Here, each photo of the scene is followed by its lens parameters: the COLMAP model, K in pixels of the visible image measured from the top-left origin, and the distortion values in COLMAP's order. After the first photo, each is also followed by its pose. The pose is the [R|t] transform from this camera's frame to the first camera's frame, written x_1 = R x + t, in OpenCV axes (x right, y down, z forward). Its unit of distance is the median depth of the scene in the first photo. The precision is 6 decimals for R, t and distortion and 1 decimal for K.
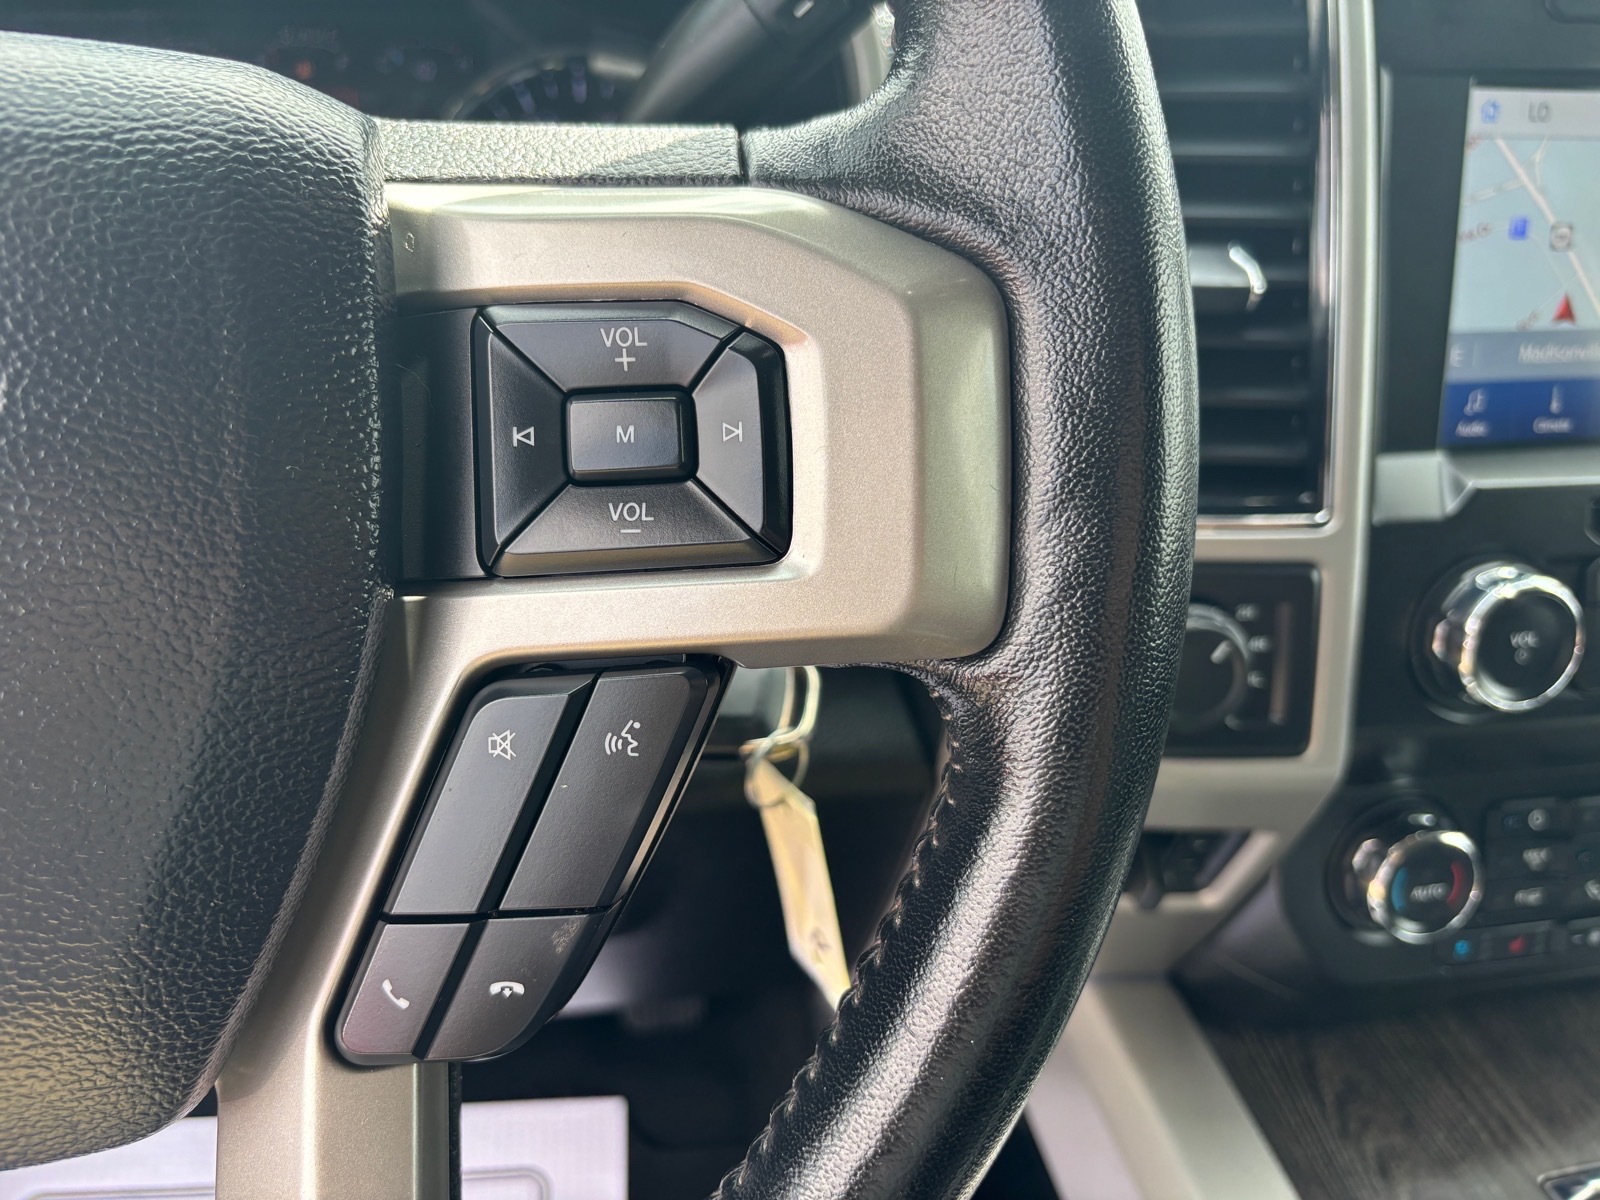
lens RADIAL K [[1225.0, 0, 807.0], [0, 1225.0, 588.7], [0, 0, 1]] dist [0.025847, -0.050528]
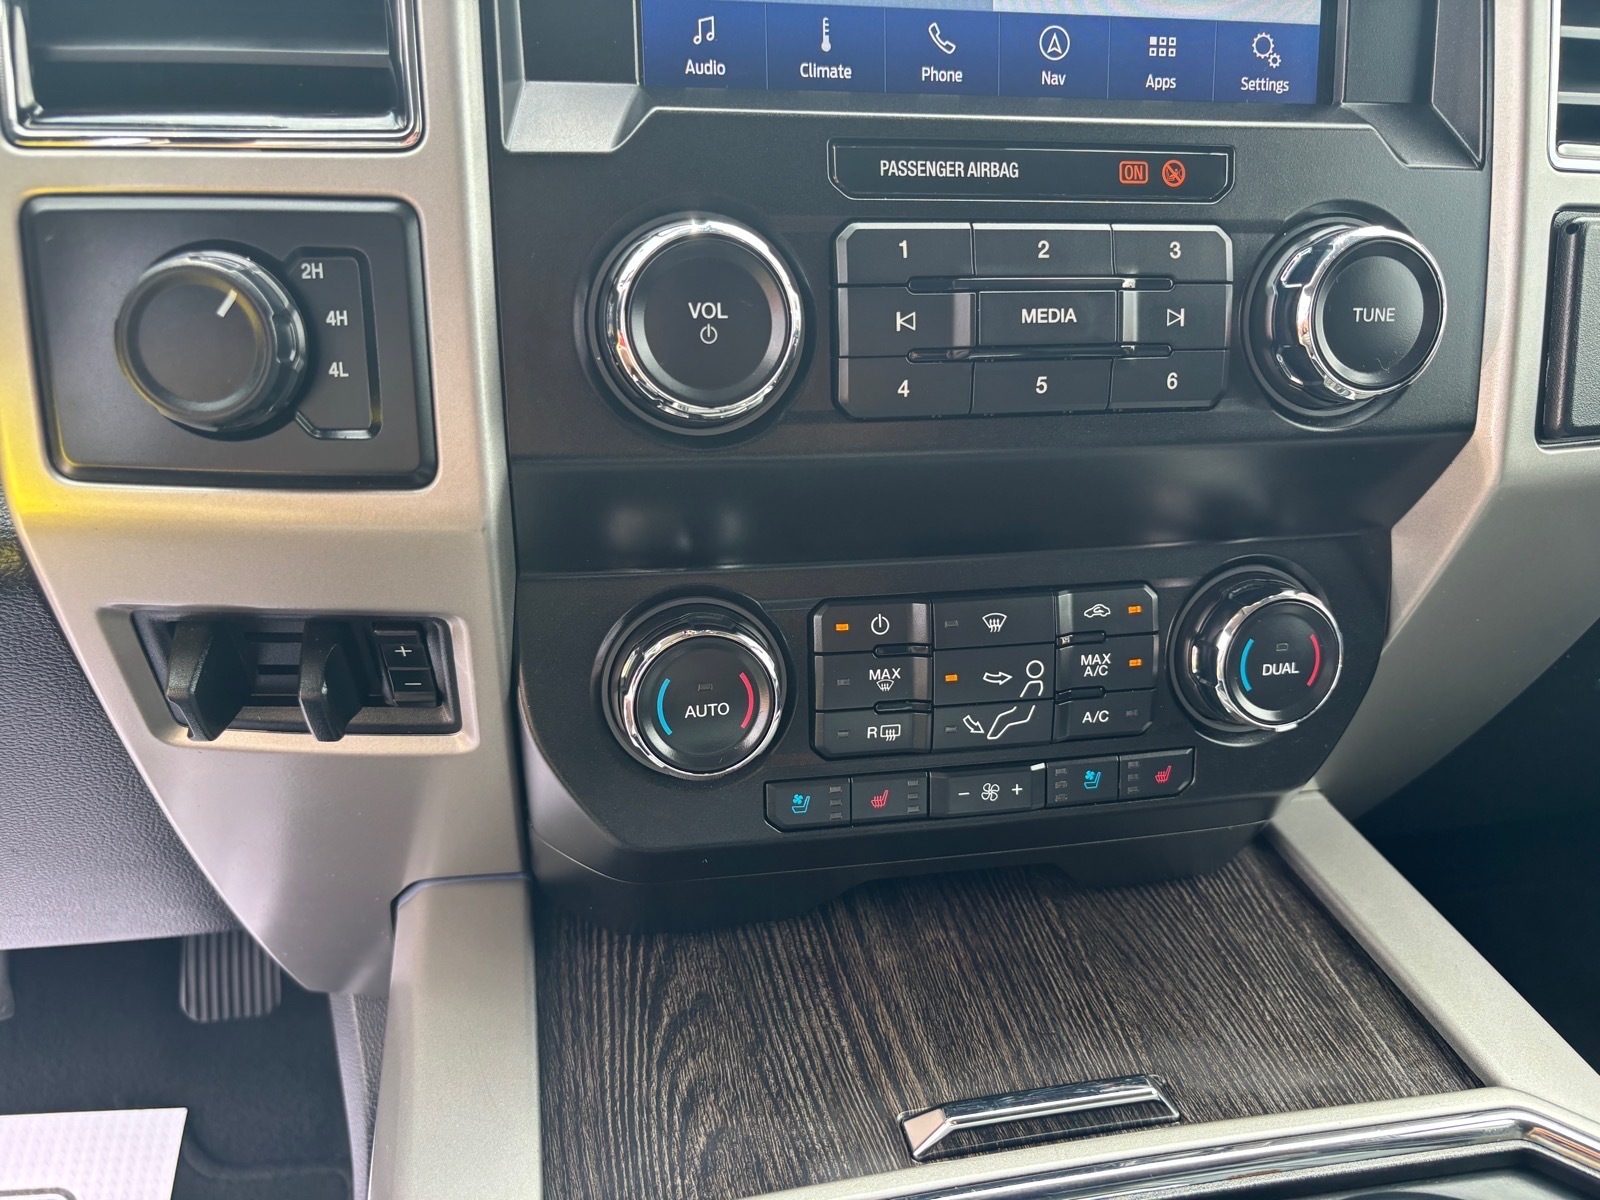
lens RADIAL K [[1225.0, 0, 788.6], [0, 1225.0, 611.2], [0, 0, 1]] dist [0.025847, -0.050528]
pose [[0.999747, -0.006711, 0.021467, 0.586777], [0.007581, 0.999141, -0.040732, 0.235342], [-0.021176, 0.040885, 0.998939, 0.274944]]
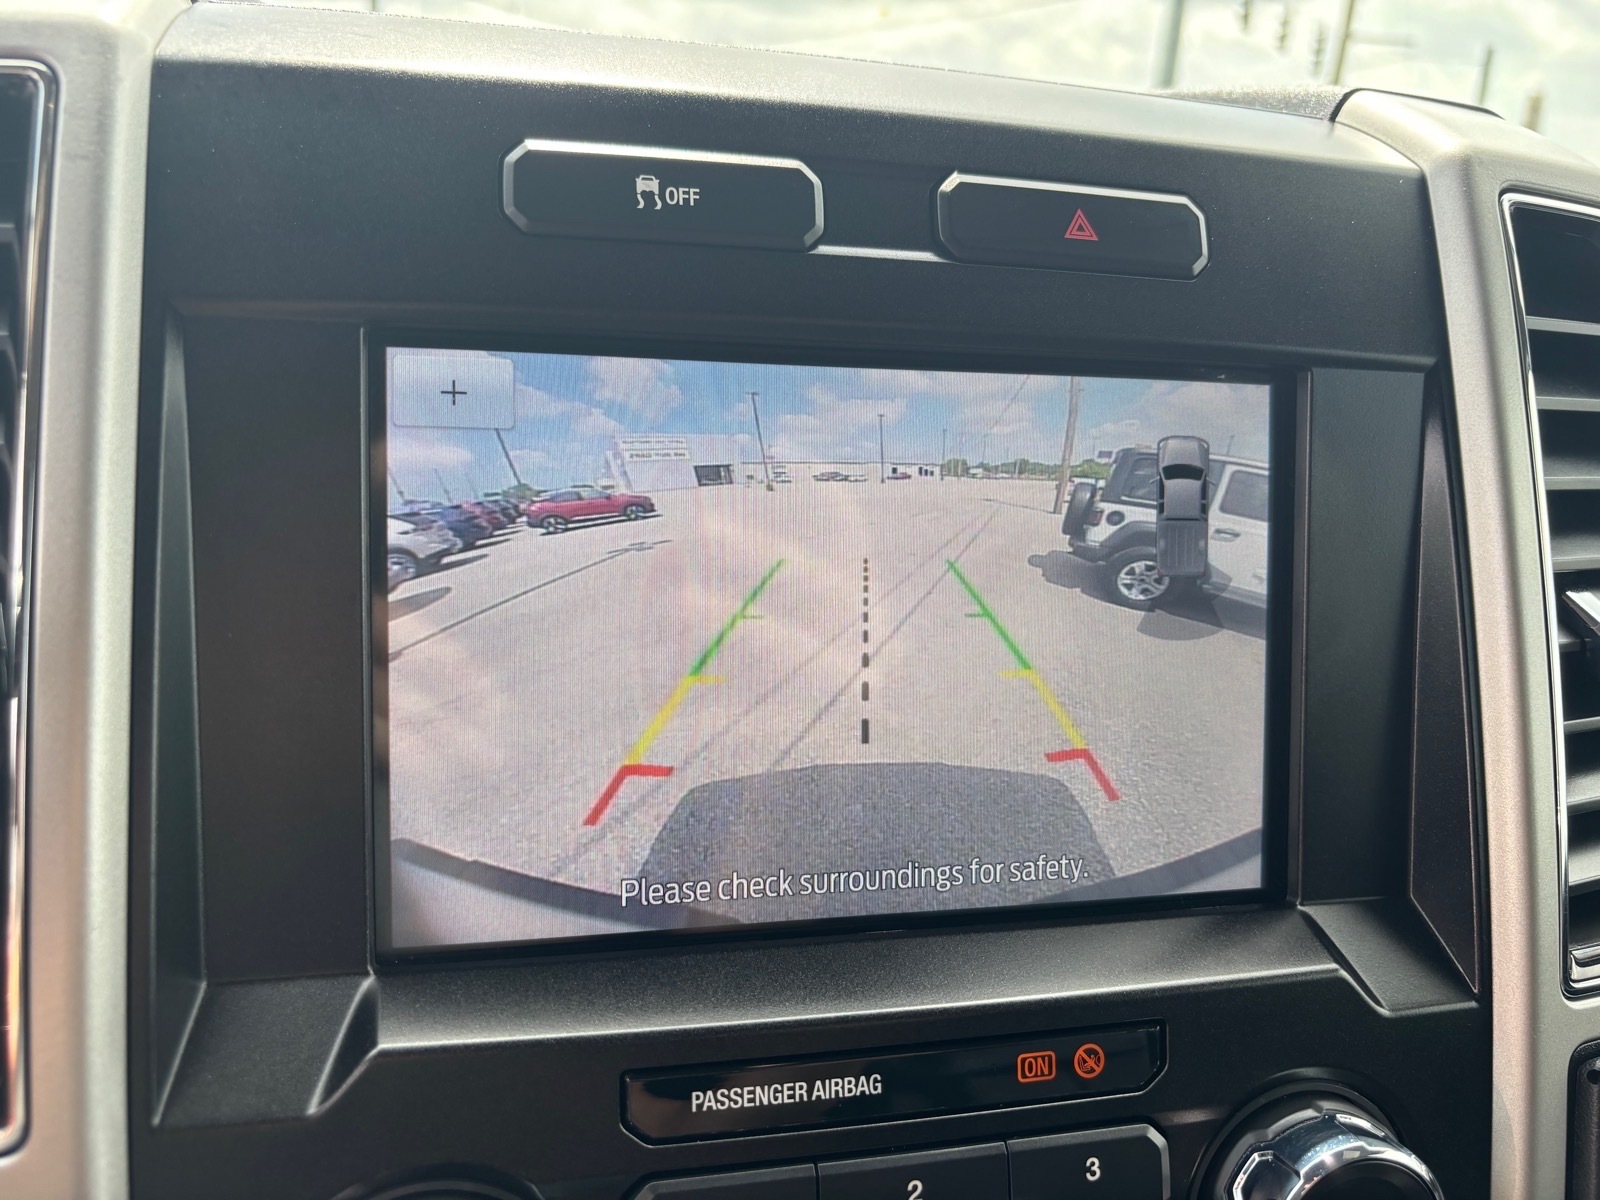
lens RADIAL K [[1225.0, 0, 782.0], [0, 1225.0, 631.3], [0, 0, 1]] dist [0.025847, -0.050528]
pose [[0.998601, 0.017900, 0.049758, 0.667401], [-0.008252, 0.982190, -0.187708, -0.157575], [-0.052232, 0.187035, 0.980964, 0.422700]]
